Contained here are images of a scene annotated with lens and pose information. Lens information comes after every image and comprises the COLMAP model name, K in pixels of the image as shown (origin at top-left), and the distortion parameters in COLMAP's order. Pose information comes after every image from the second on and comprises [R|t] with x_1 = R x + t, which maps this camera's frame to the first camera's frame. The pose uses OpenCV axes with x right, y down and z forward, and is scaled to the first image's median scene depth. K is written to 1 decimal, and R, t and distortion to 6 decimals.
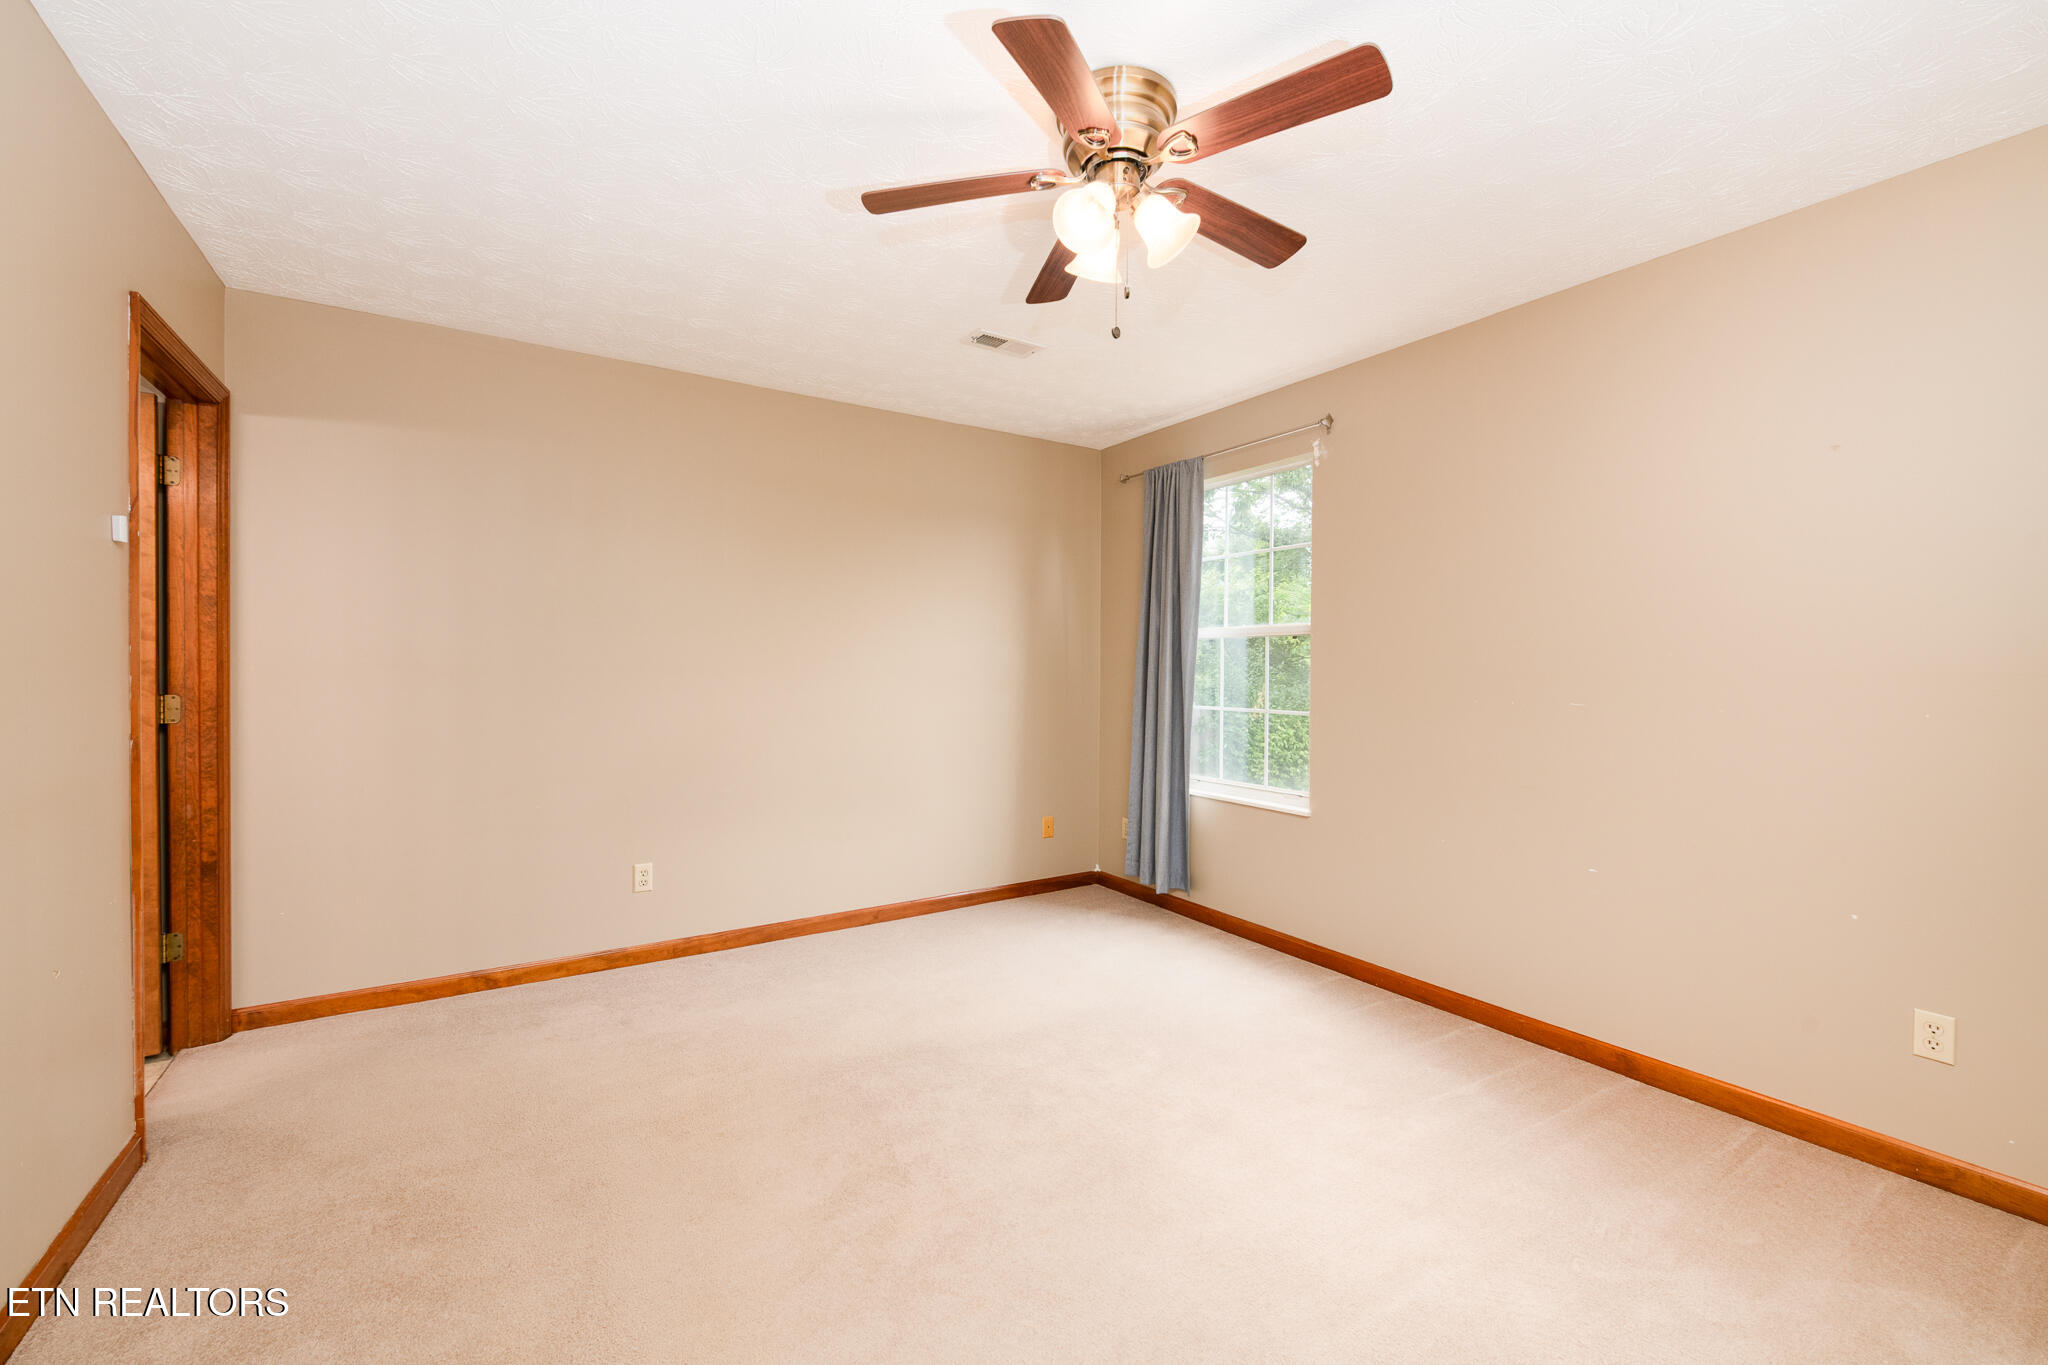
lens RADIAL K [[824.5, 0, 1024.0], [0, 824.5, 682.5], [0, 0, 1]] dist [0.001546, 0.000294]
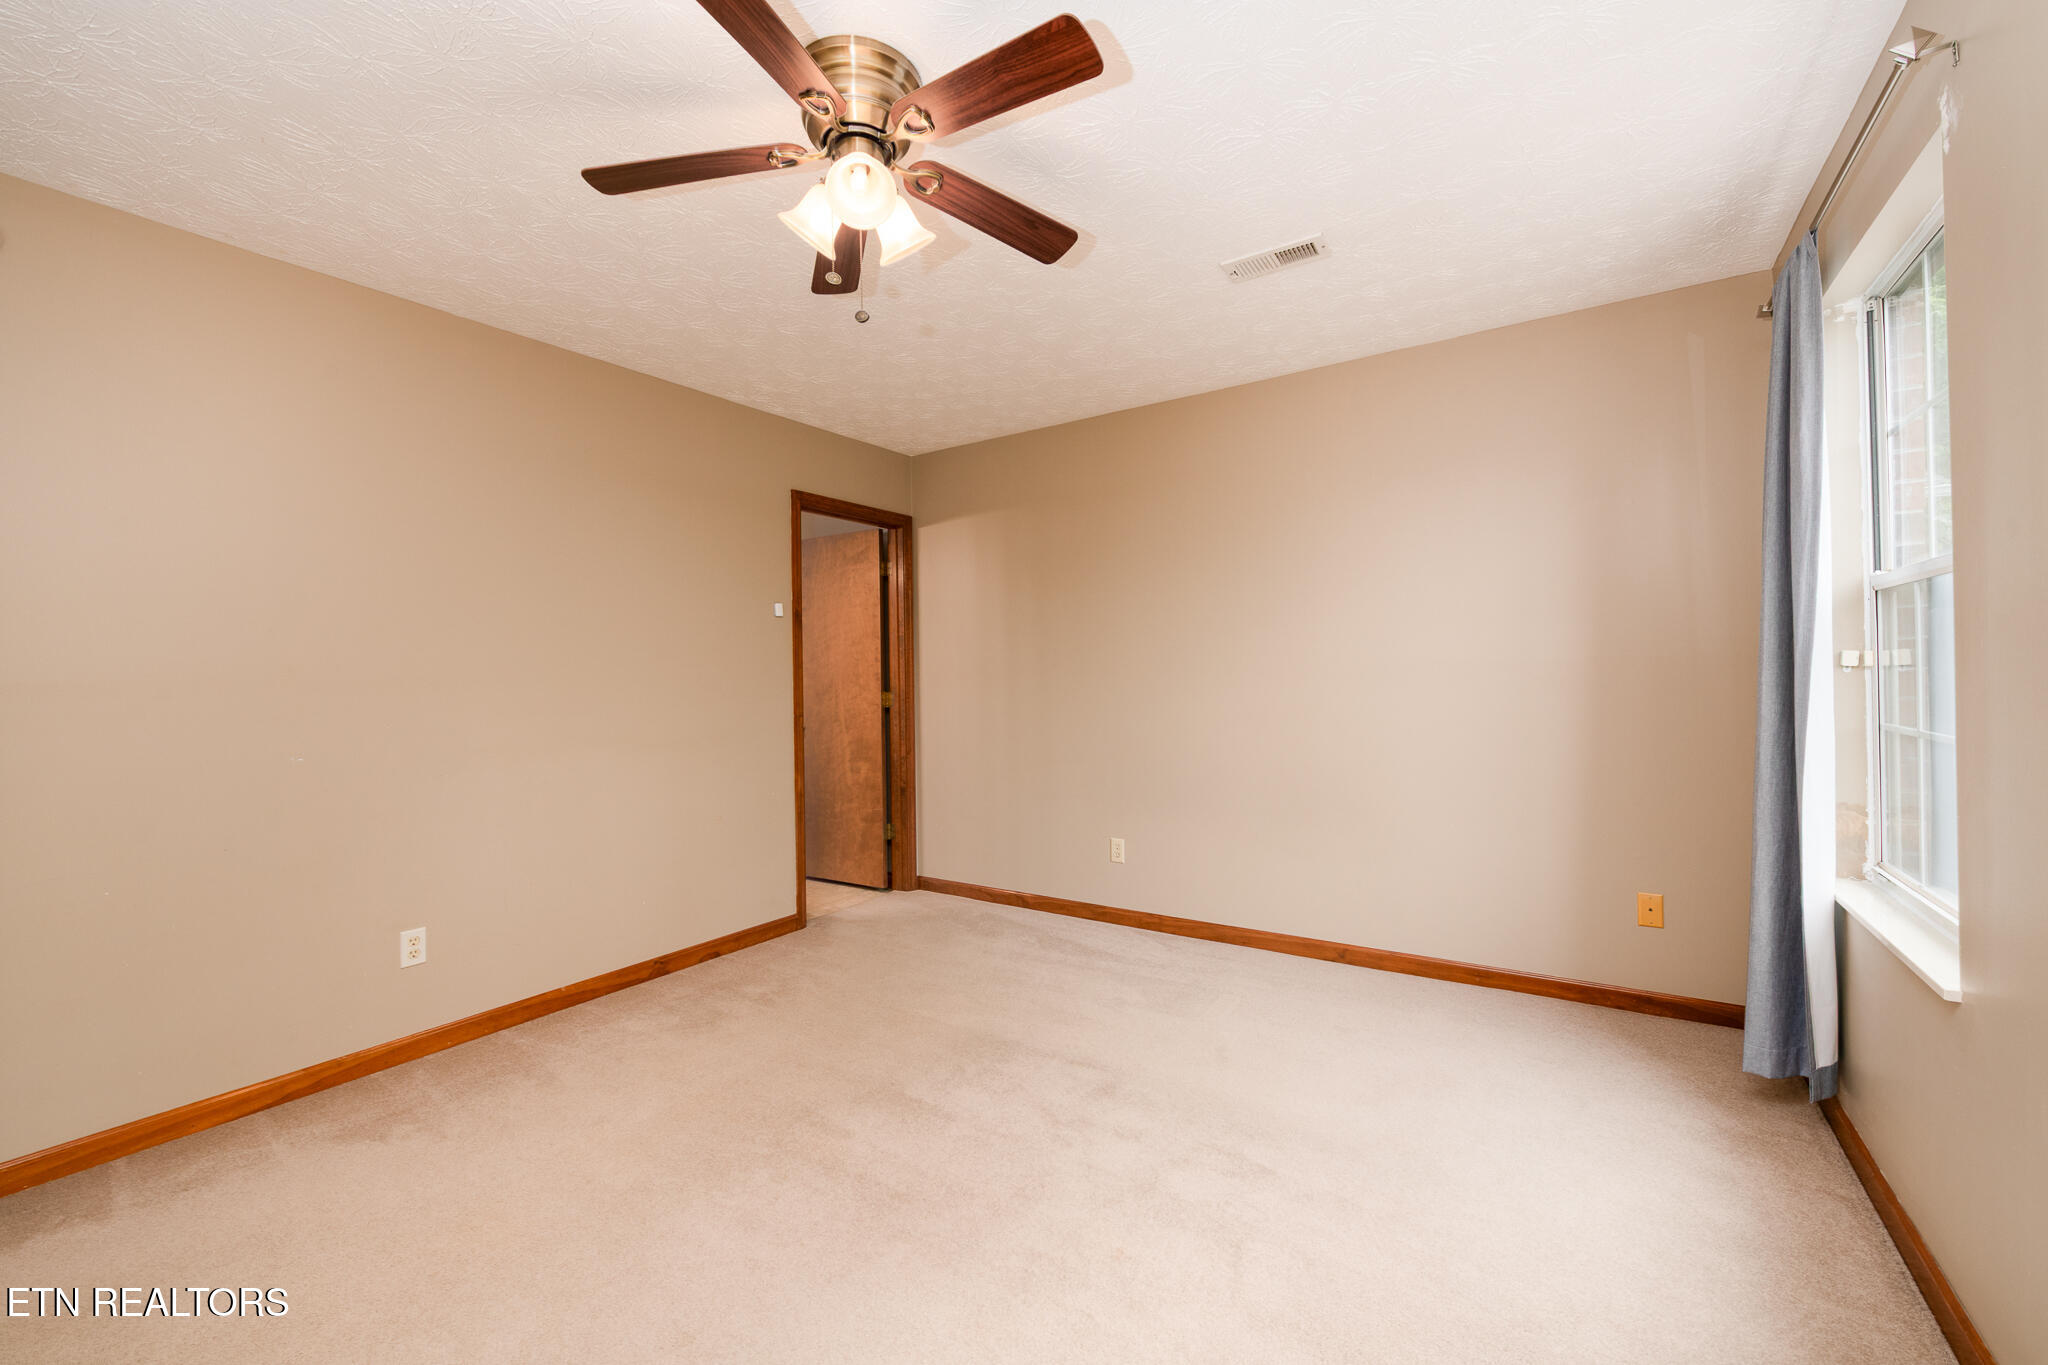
lens RADIAL K [[824.5, 0, 1024.0], [0, 824.5, 682.5], [0, 0, 1]] dist [0.001546, 0.000294]
pose [[0.393867, -0.005586, -0.919151, 0.737177], [0.004802, 0.999980, -0.004019, 0.003579], [0.919155, -0.002831, 0.393886, 0.552109]]
